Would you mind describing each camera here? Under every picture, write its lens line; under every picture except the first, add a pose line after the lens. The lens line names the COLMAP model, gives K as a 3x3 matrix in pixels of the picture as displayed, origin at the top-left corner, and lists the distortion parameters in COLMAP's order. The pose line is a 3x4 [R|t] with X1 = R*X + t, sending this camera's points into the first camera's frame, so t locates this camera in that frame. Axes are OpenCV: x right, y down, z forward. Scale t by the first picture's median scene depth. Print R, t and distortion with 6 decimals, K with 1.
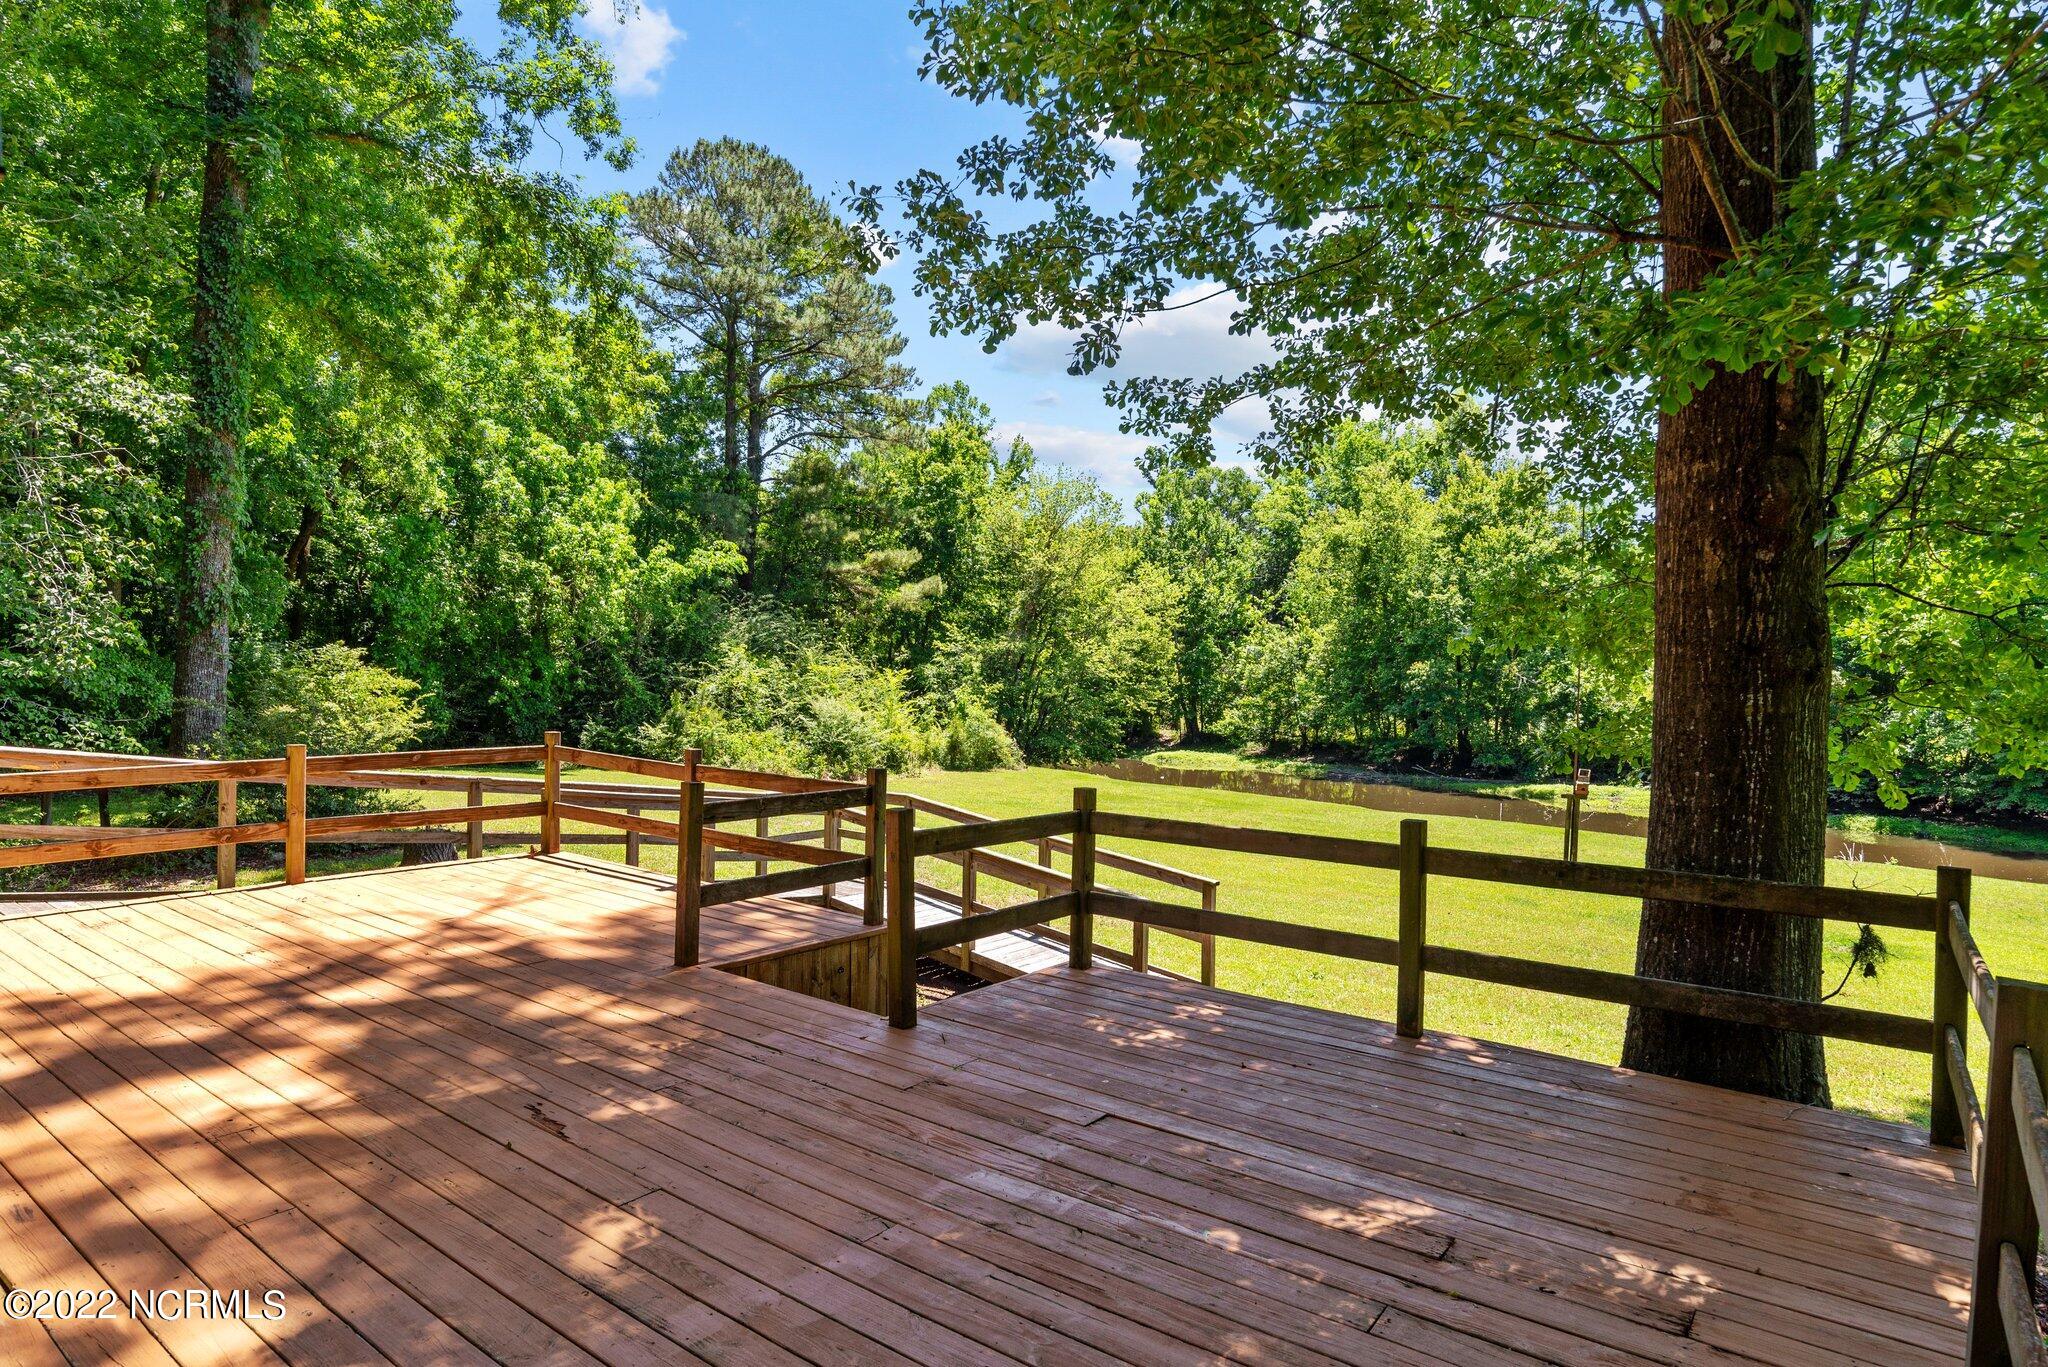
lens RADIAL K [[1149.5, 0, 1024.0], [0, 1149.5, 683.5], [0, 0, 1]] dist [-0.002911, 0.001394]
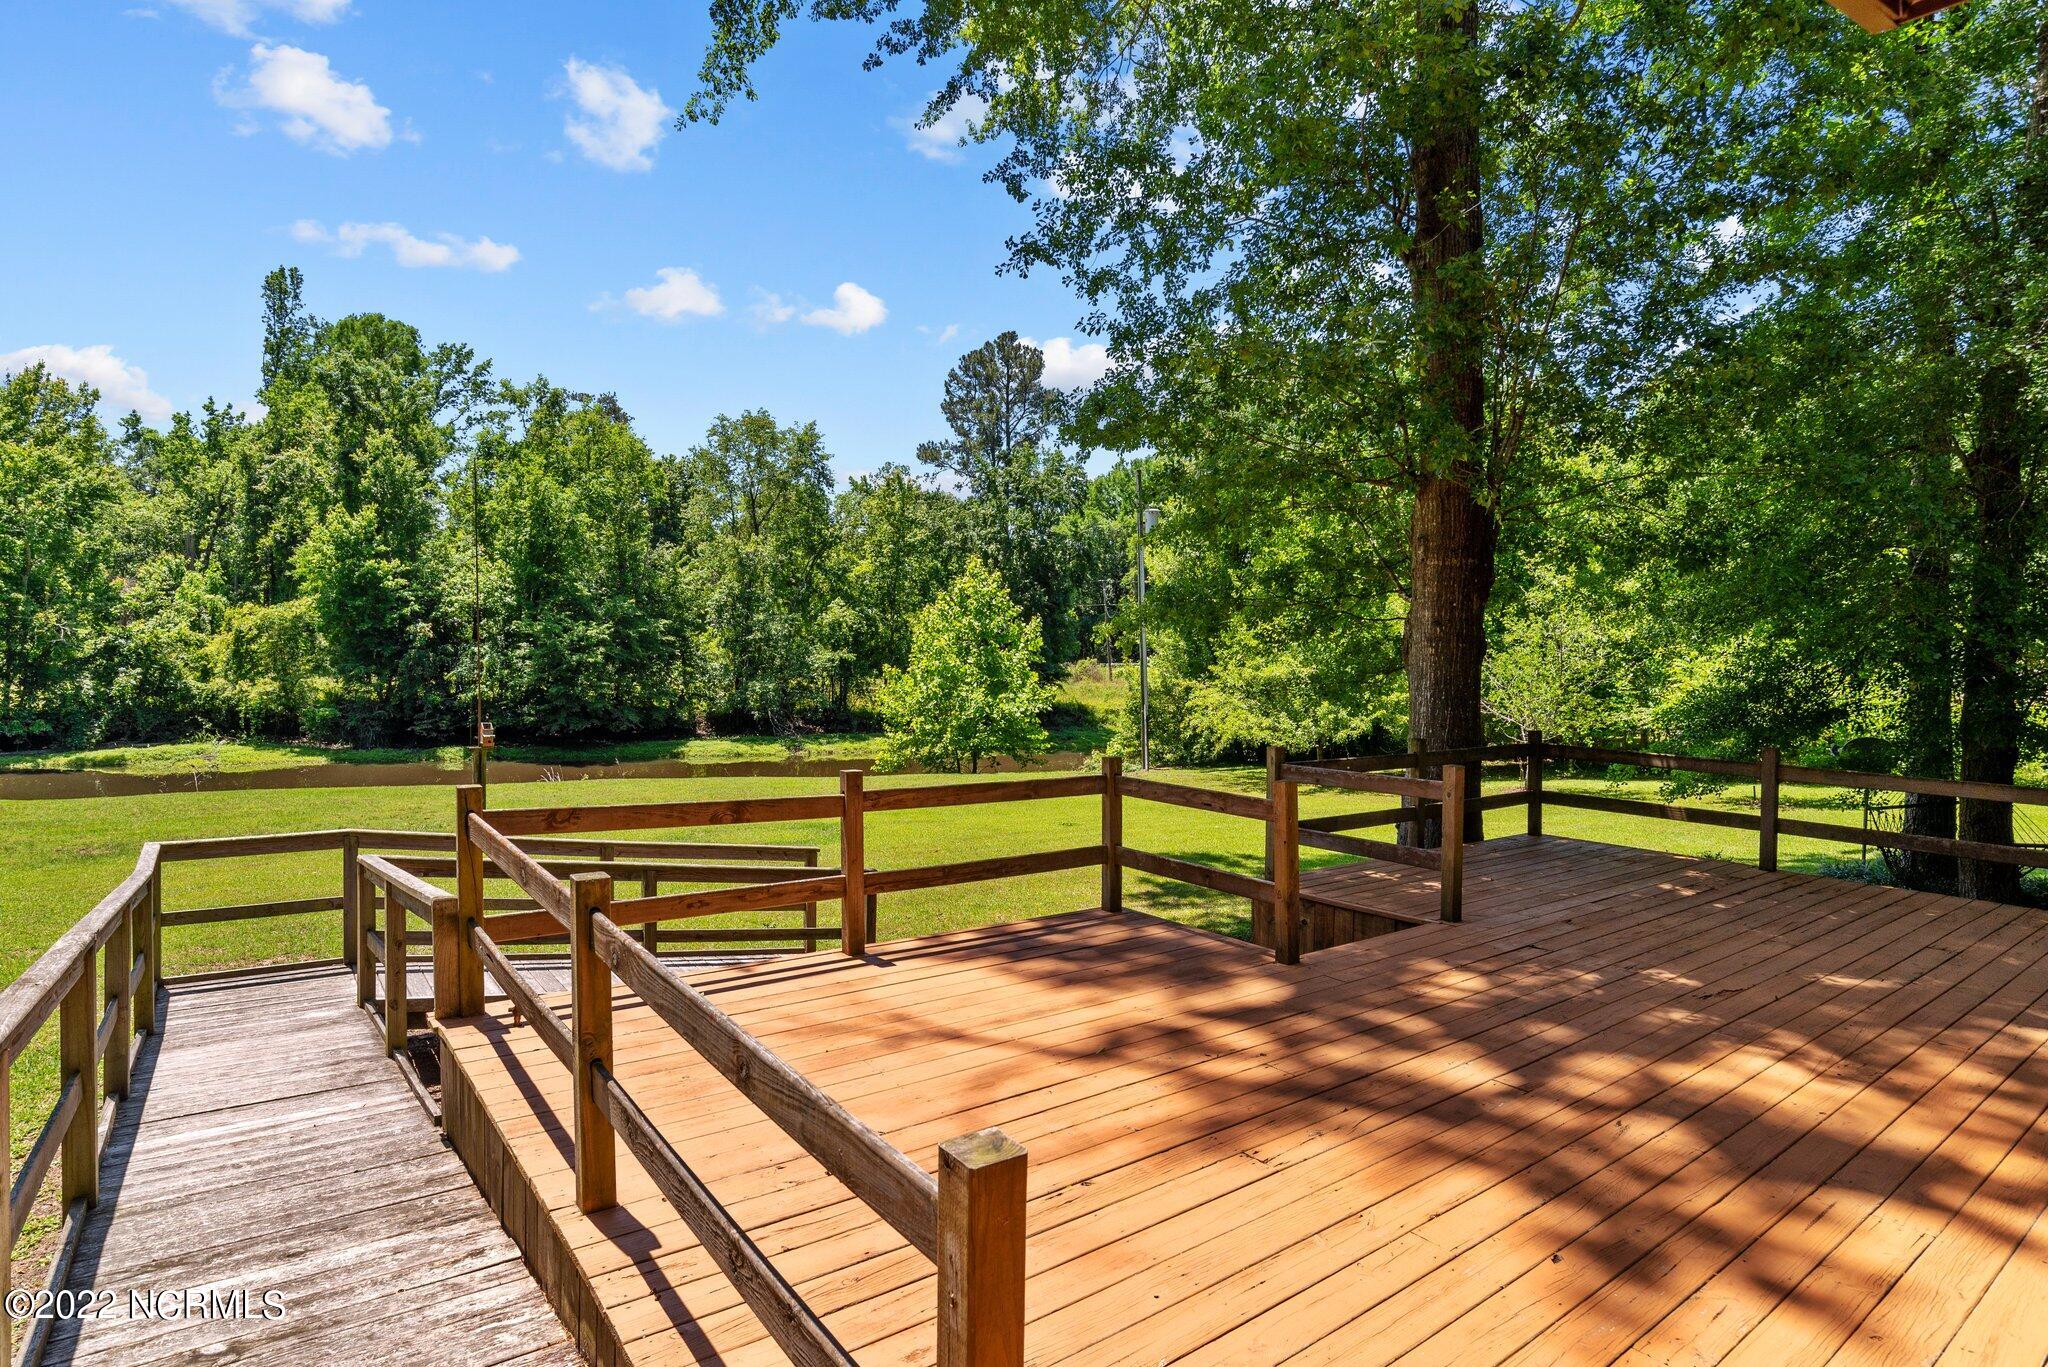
lens RADIAL K [[1069.7, 0, 1024.0], [0, 1069.7, 683.5], [0, 0, 1]] dist [-0.001740, -0.000097]
pose [[0.231502, -0.028345, 0.972421, -1.526878], [-0.019325, 0.999244, 0.033728, -0.031401], [-0.972643, -0.026600, 0.230779, 1.237864]]
